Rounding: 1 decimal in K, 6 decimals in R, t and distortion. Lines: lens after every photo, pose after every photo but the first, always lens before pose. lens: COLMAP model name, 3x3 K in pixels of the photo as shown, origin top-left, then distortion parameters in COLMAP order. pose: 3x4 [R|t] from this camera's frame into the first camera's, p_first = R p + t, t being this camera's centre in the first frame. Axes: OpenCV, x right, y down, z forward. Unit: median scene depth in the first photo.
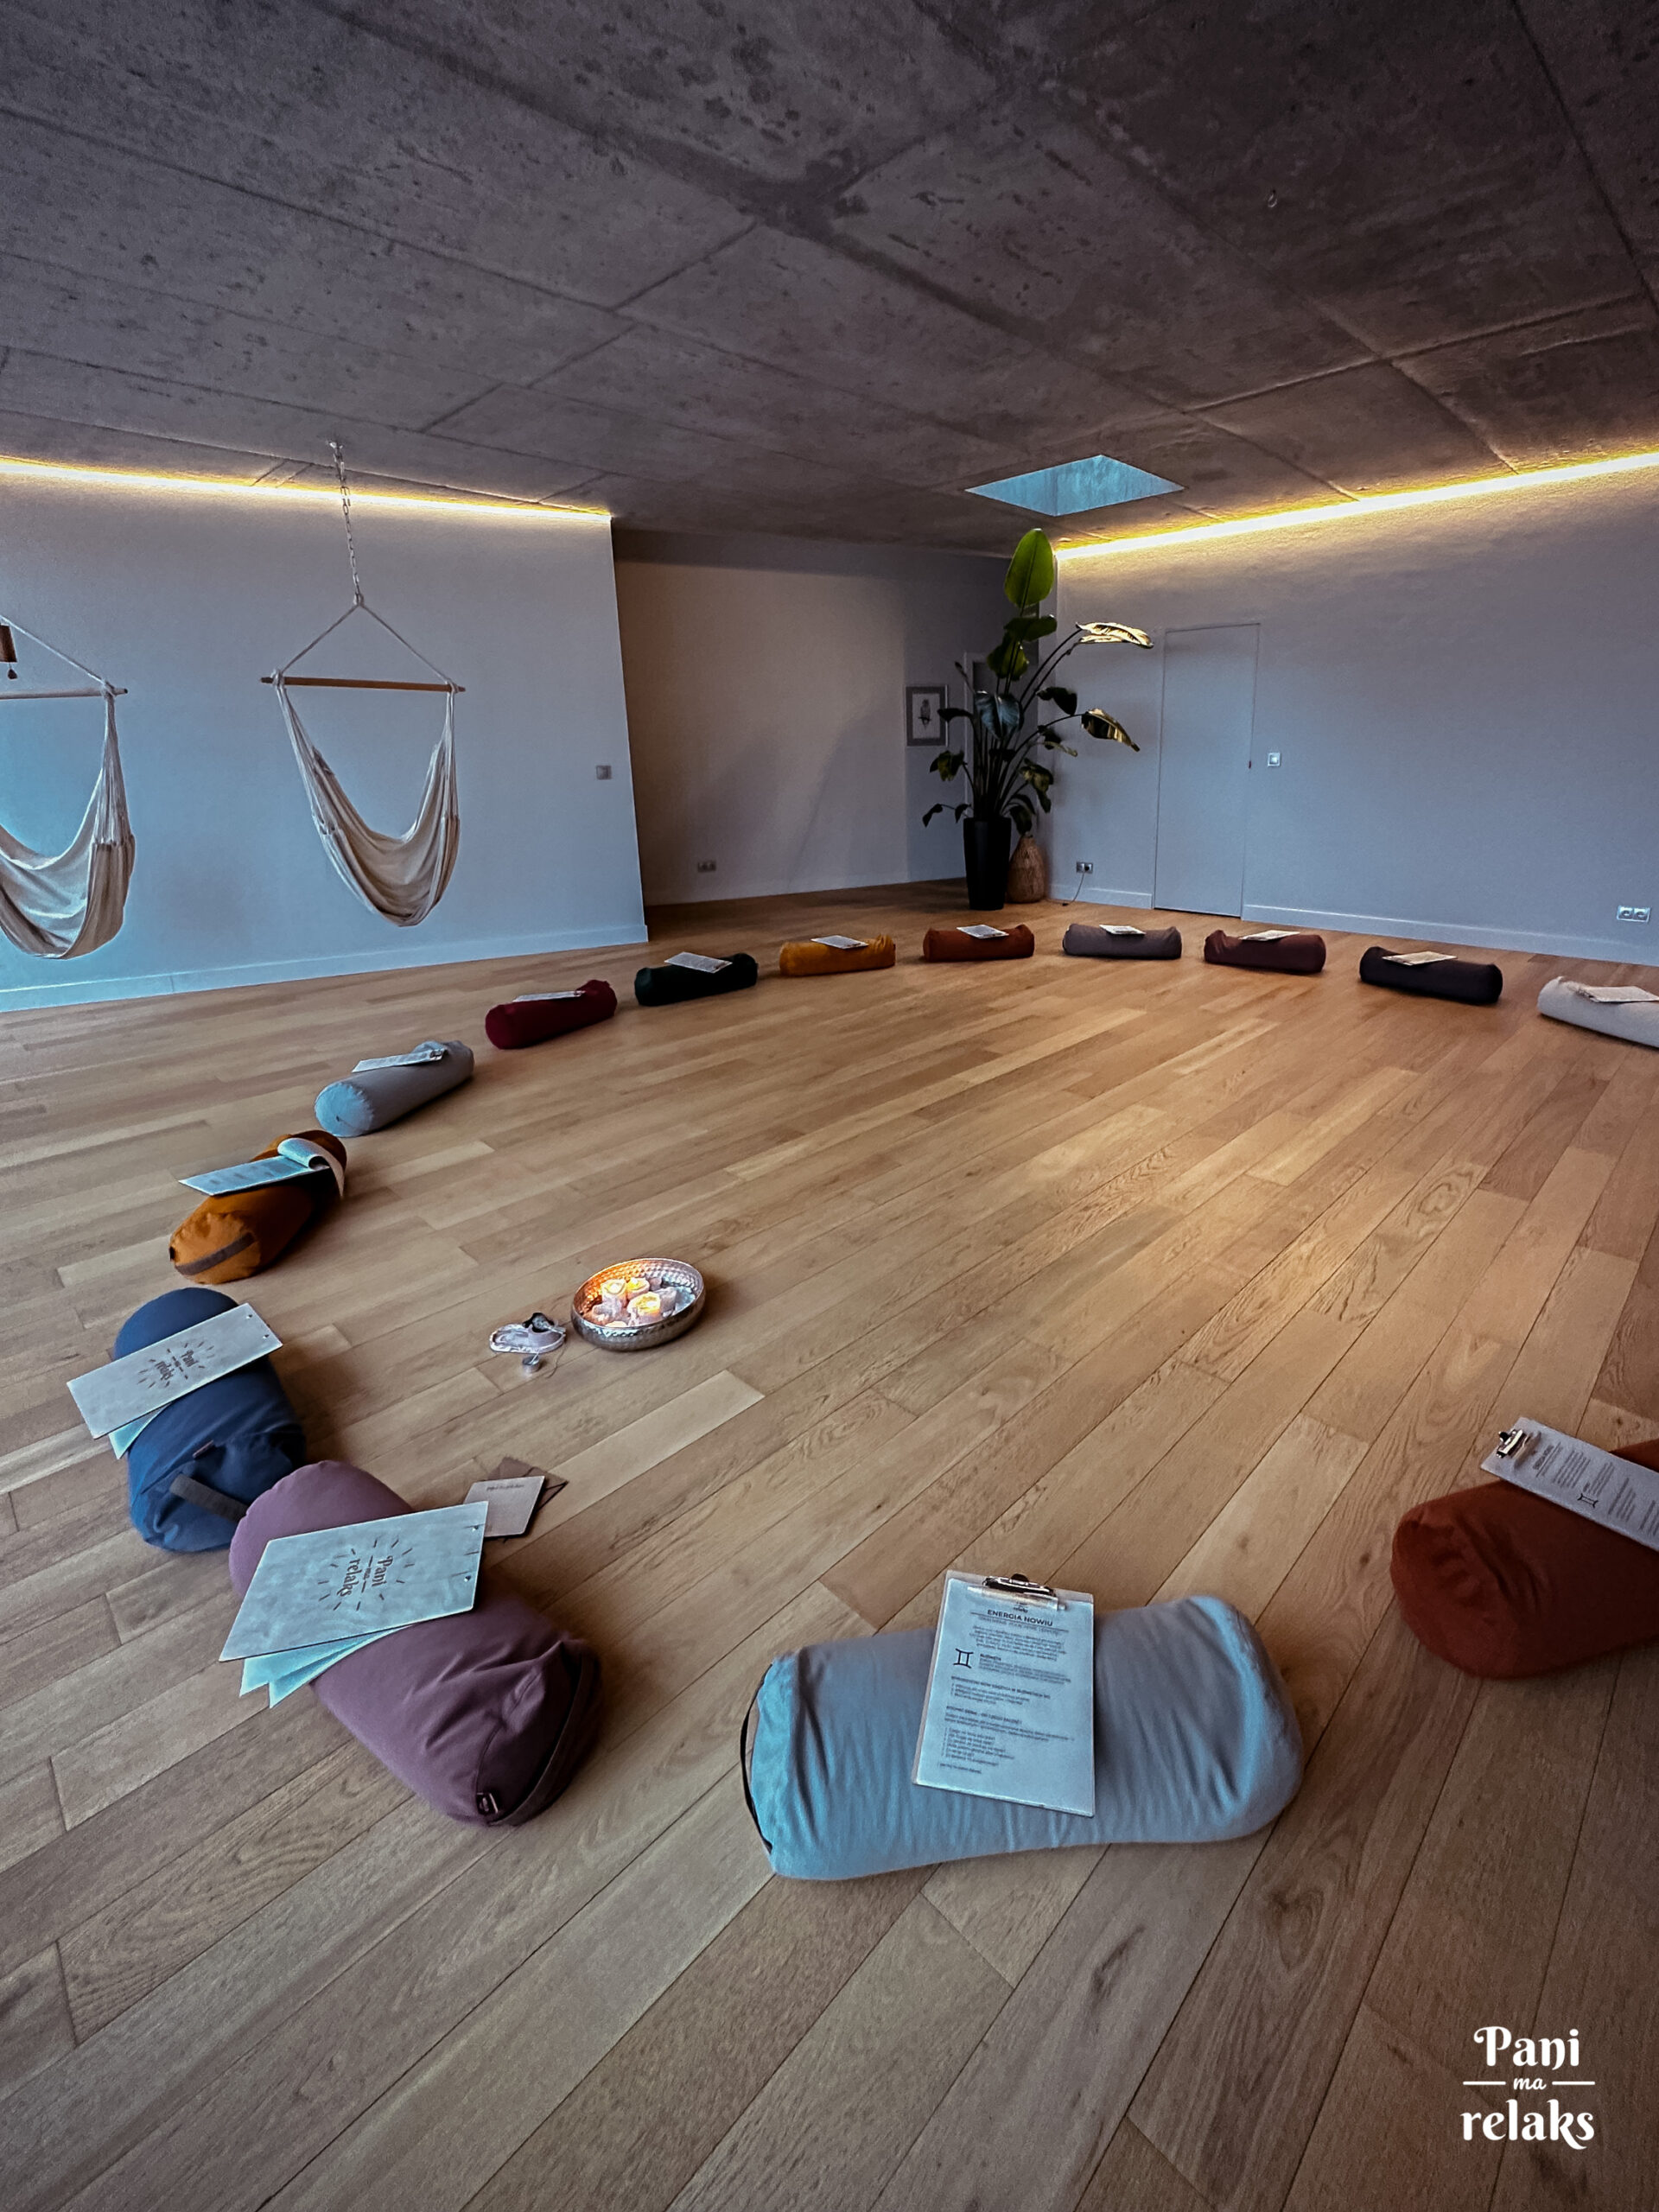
lens RADIAL K [[880.9, 0, 824.8], [0, 880.9, 1100.1], [0, 0, 1]] dist [-0.002546, 0.000111]
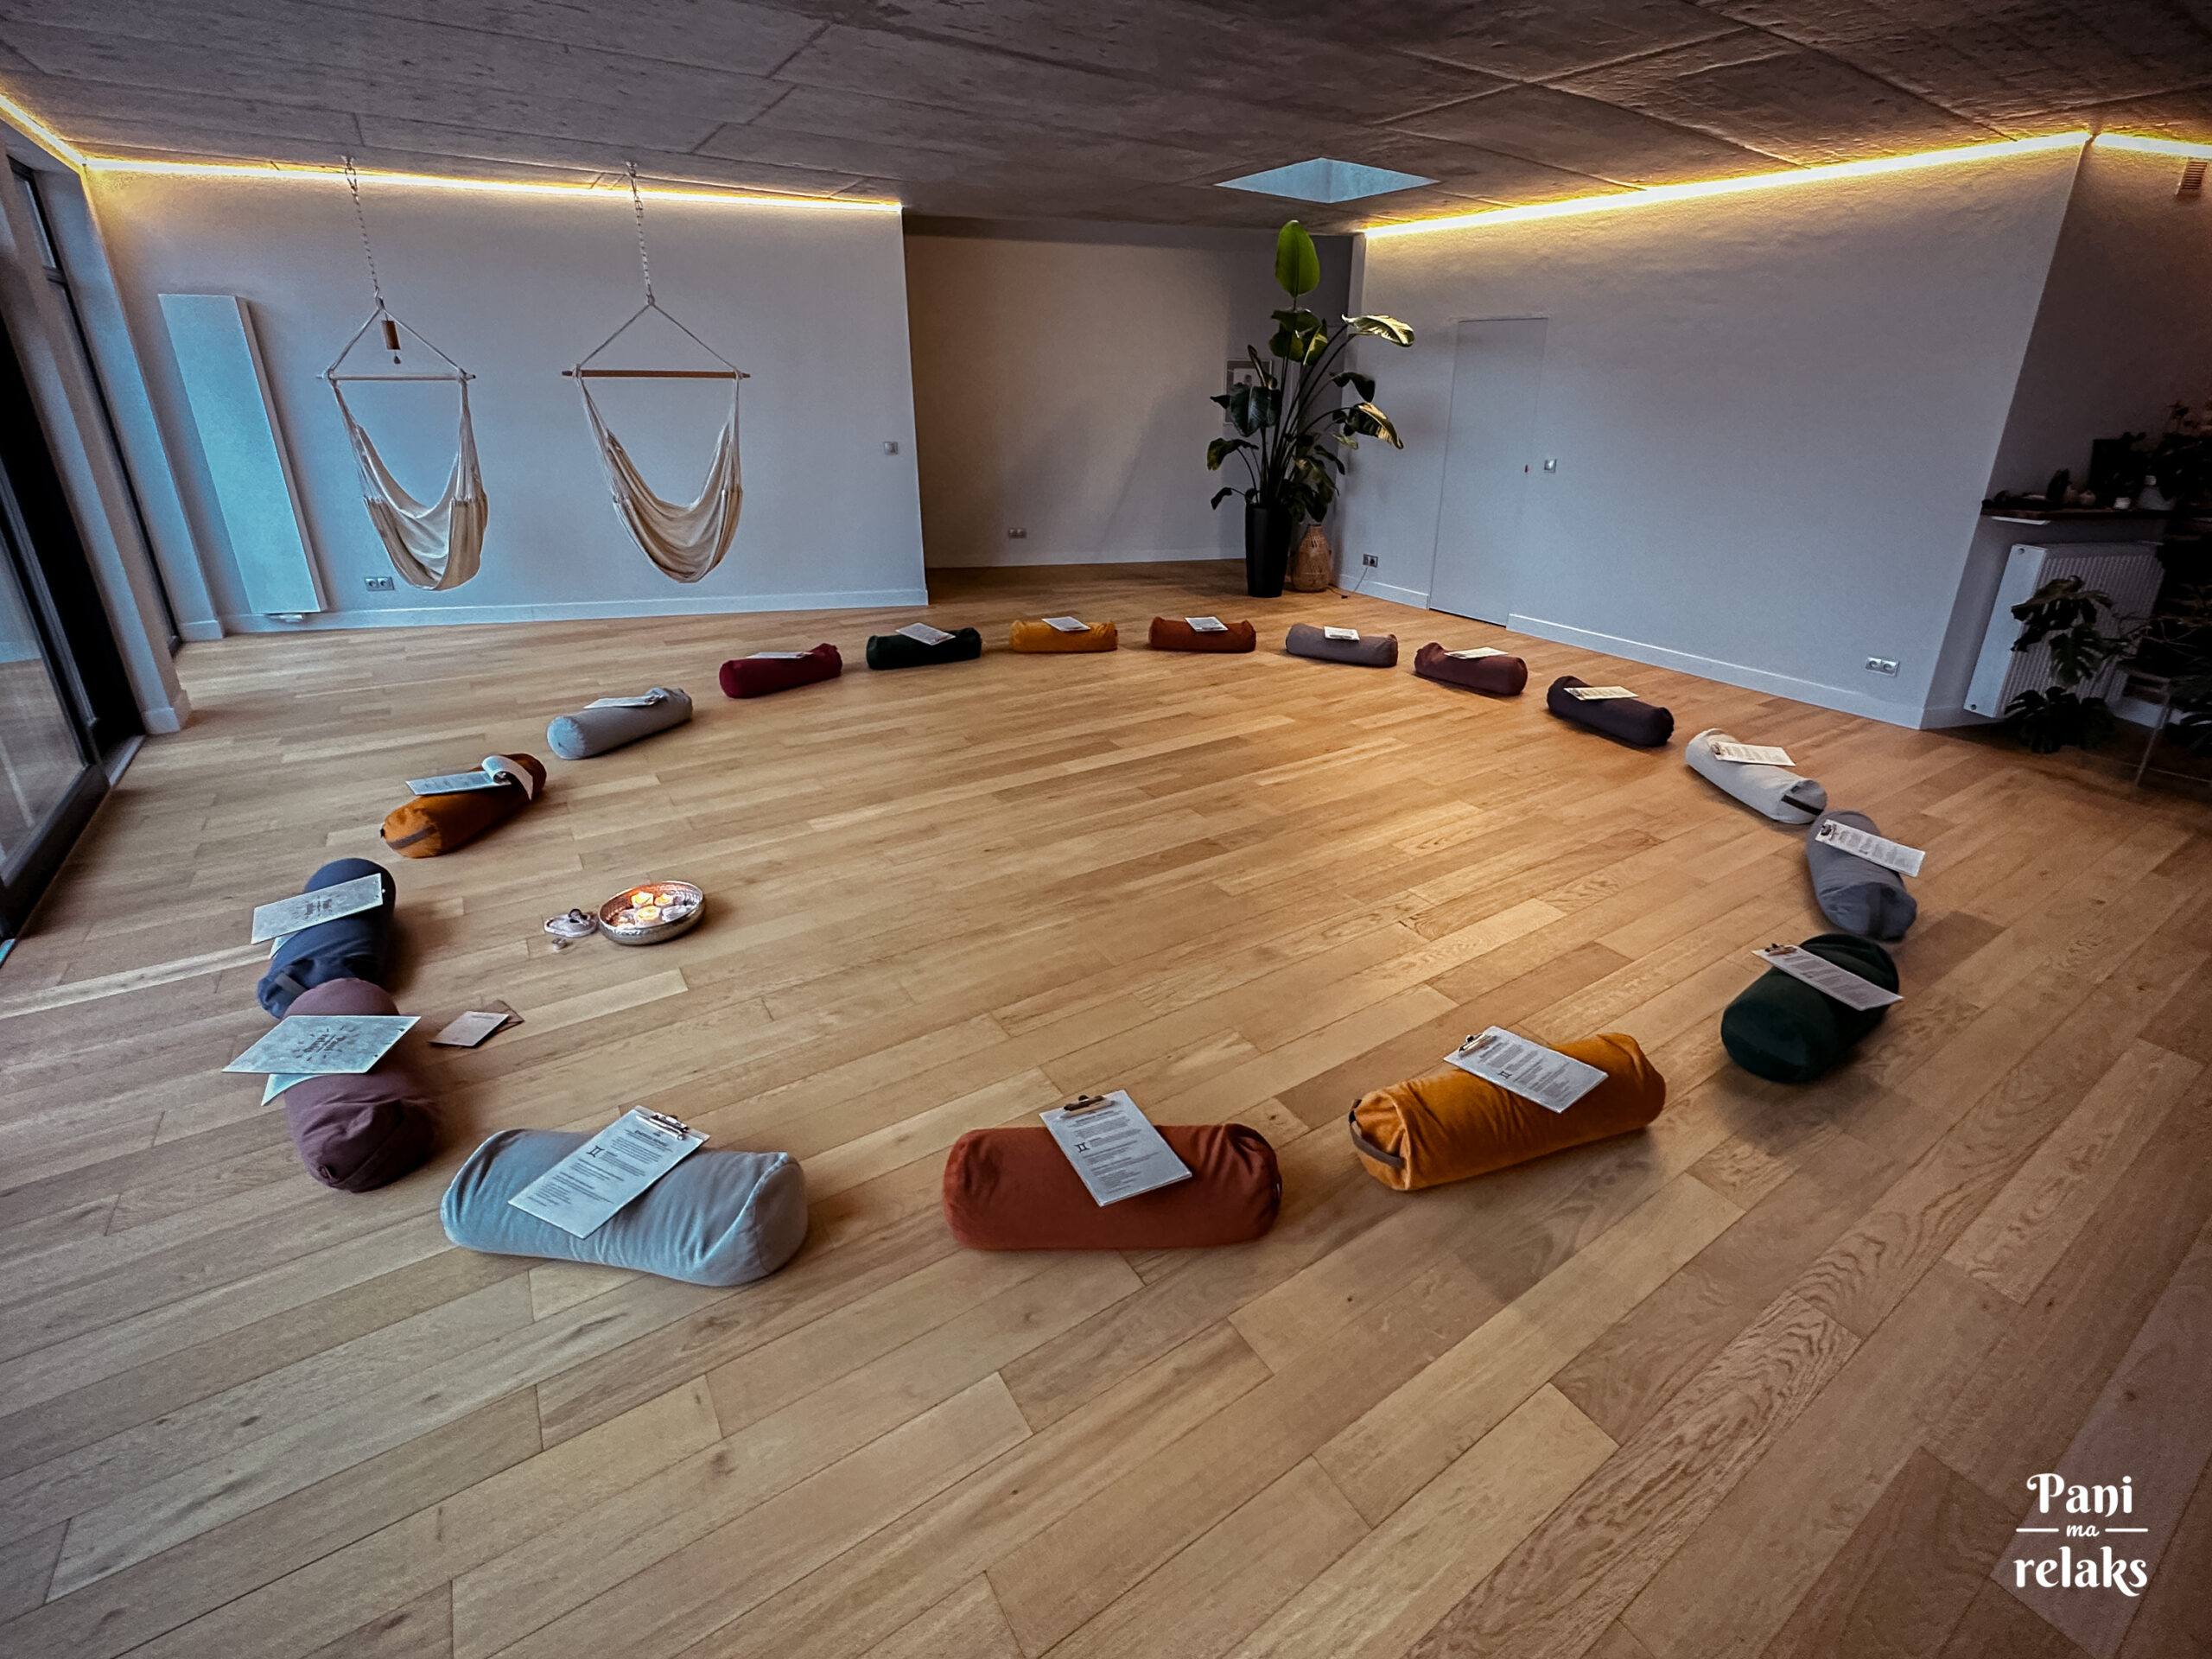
lens RADIAL K [[880.9, 0, 1096.9], [0, 880.9, 831.4], [0, 0, 1]] dist [-0.002546, 0.000111]
pose [[0.975871, 0.125467, -0.178701, 0.364040], [-0.107822, 0.988580, 0.105281, -0.058352], [0.189869, -0.083473, 0.978254, -0.096995]]
